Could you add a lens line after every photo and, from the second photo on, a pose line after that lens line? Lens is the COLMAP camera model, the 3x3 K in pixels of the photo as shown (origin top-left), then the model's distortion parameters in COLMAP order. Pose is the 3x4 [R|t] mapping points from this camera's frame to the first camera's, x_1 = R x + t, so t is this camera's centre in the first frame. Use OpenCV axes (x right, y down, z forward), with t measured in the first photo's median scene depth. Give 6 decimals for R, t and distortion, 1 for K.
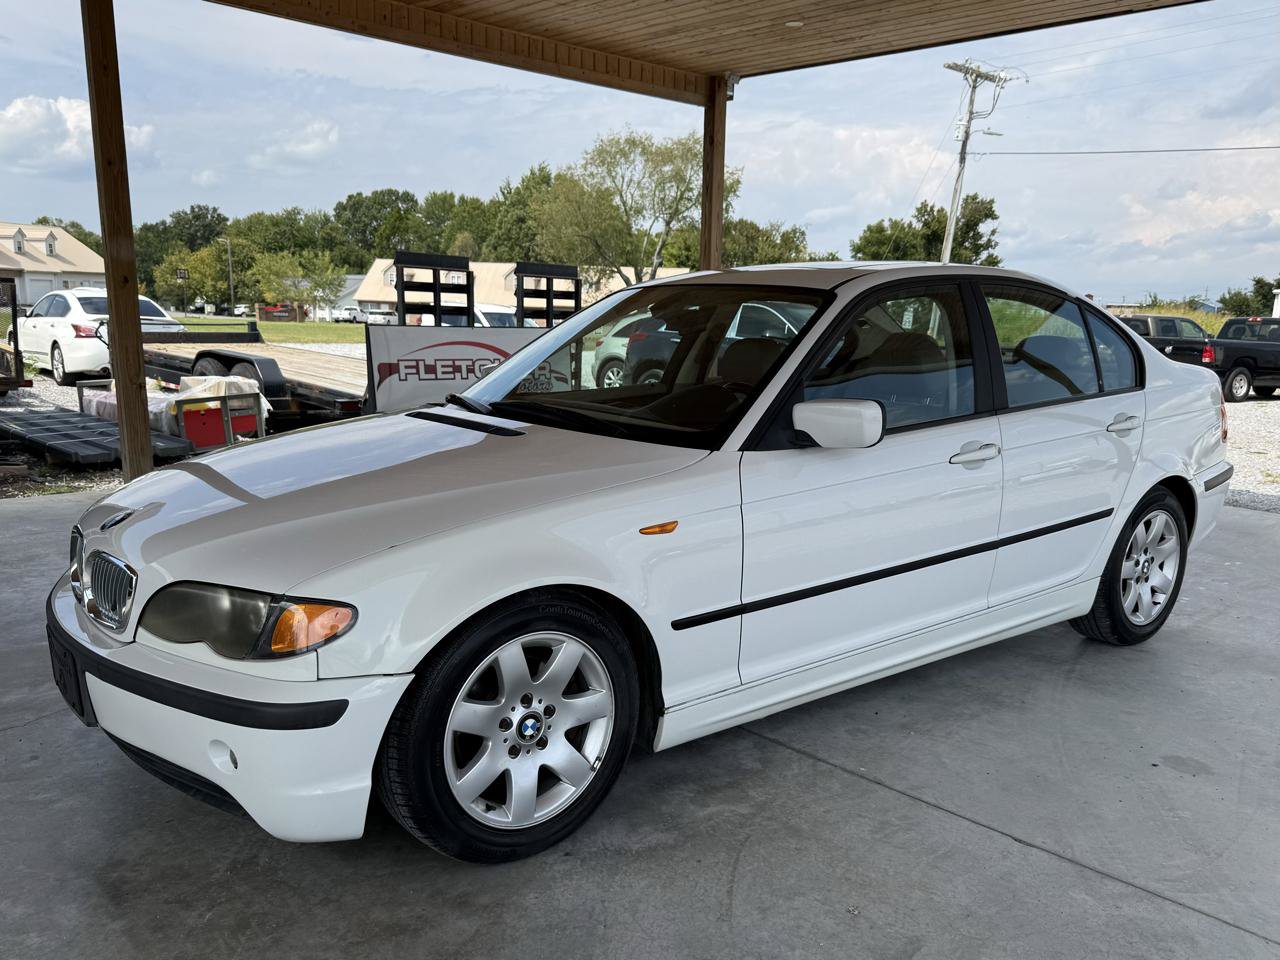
lens RADIAL K [[1044.2, 0, 644.4], [0, 1044.2, 533.3], [0, 0, 1]] dist [0.128532, -0.246334]
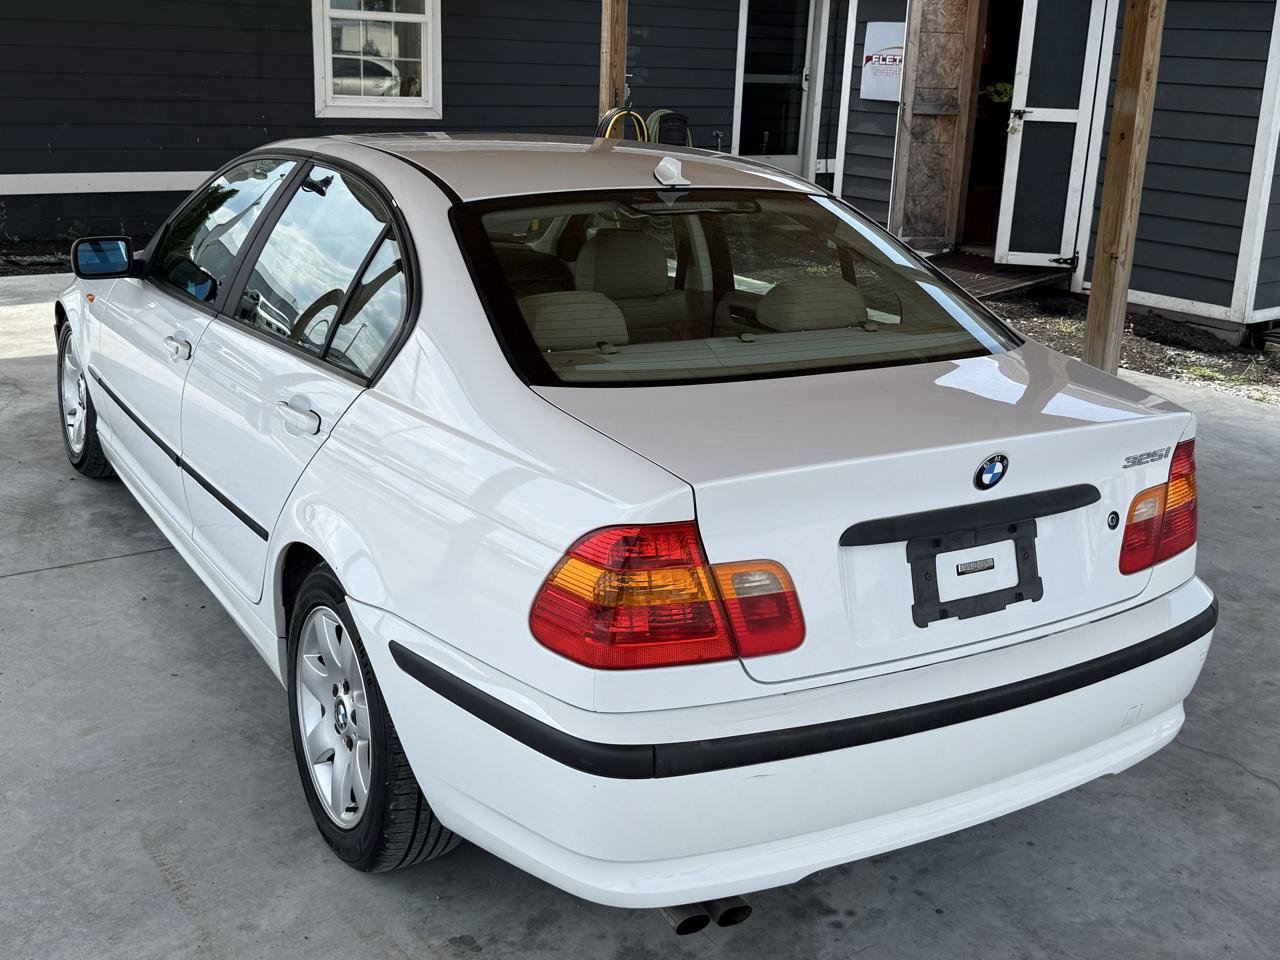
lens RADIAL K [[1341.4, 0, 652.6], [0, 1341.4, 386.1], [0, 0, 1]] dist [0.173465, -0.382118]
pose [[-0.108967, 0.212052, -0.971164, 1.112387], [-0.257642, 0.937571, 0.233625, -0.330158], [0.960076, 0.275670, -0.047531, 1.166191]]
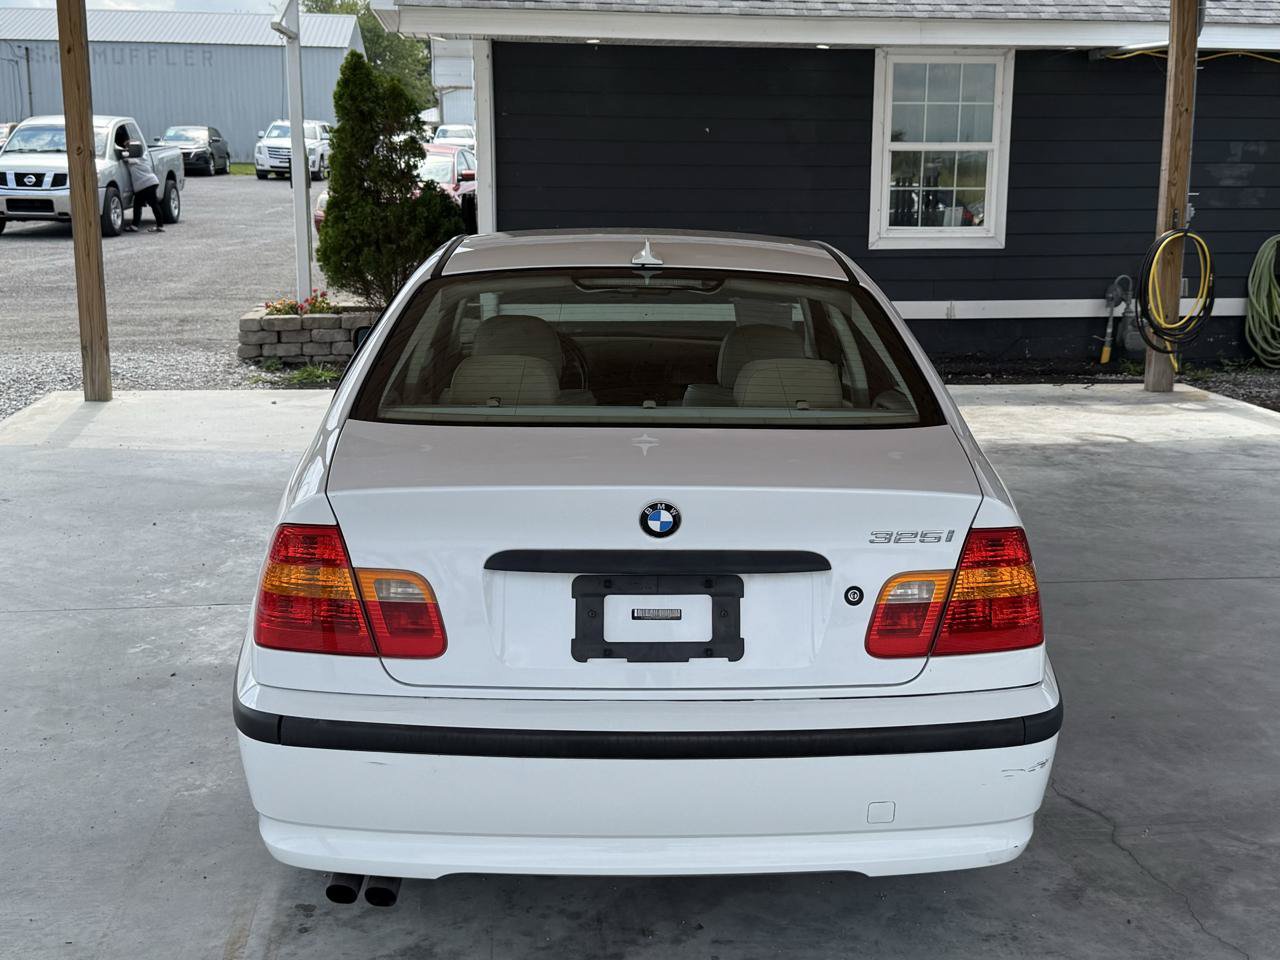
lens RADIAL K [[1451.4, 0, 688.1], [0, 1451.4, 435.4], [0, 0, 1]] dist [0.137941, -0.273533]
pose [[-0.578701, 0.115069, -0.807381, 1.044073], [-0.197173, 0.940885, 0.275422, -0.410679], [0.791346, 0.318581, -0.521803, 1.620589]]
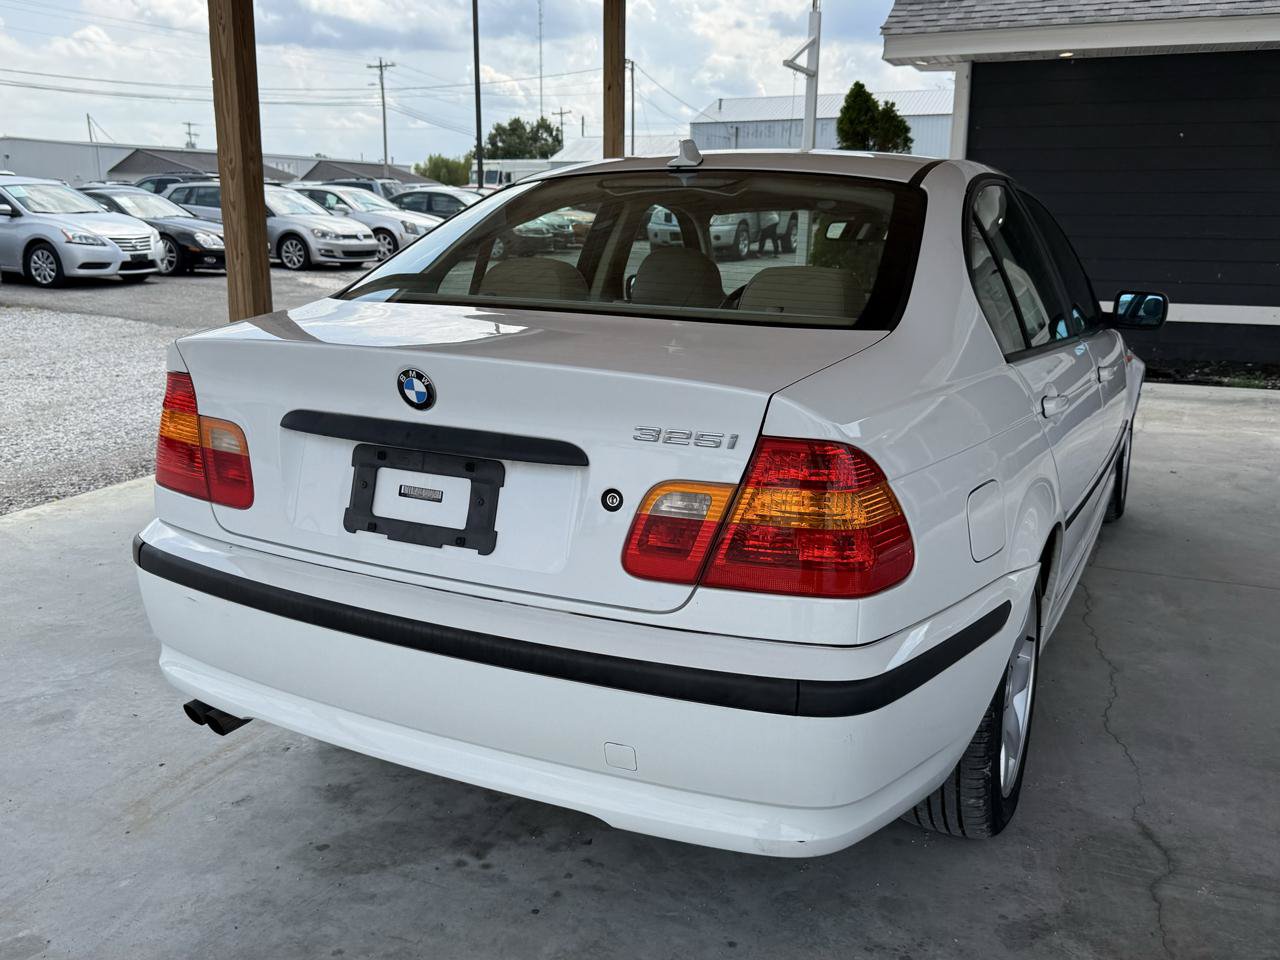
lens RADIAL K [[1126.2, 0, 600.1], [0, 1126.2, 484.2], [0, 0, 1]] dist [0.137669, -0.269245]
pose [[-0.917022, 0.063682, -0.393720, 0.652873], [-0.110626, 0.907824, 0.404496, -0.355536], [0.383188, 0.414488, -0.825450, 1.710811]]
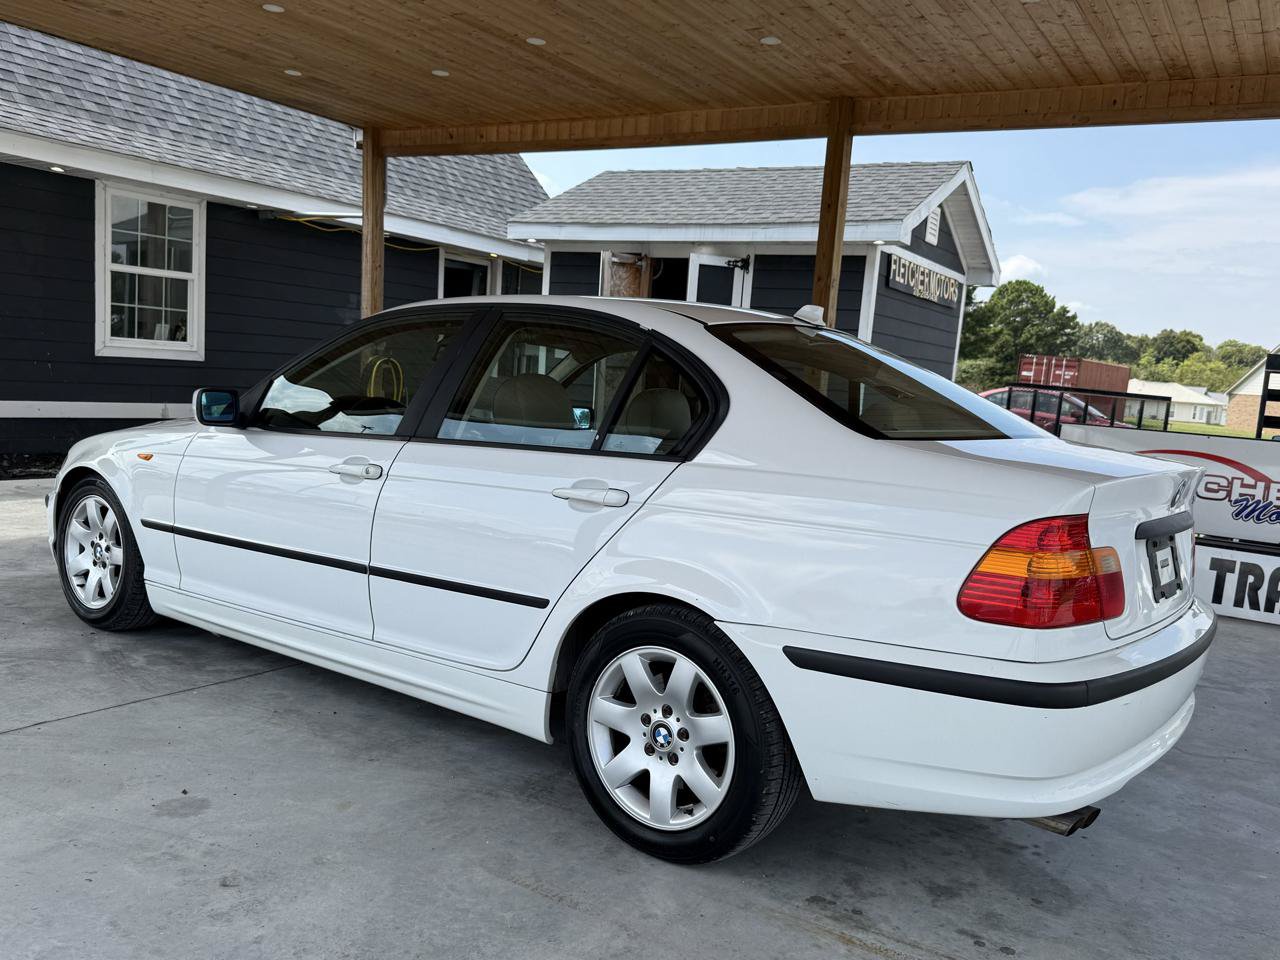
lens RADIAL K [[1066.0, 0, 628.8], [0, 1066.0, 499.7], [0, 0, 1]] dist [0.115260, -0.198464]
pose [[0.239475, 0.108219, -0.964853, 1.105565], [-0.270937, 0.961740, 0.040623, -0.129105], [0.932333, 0.251686, 0.259633, 0.796505]]
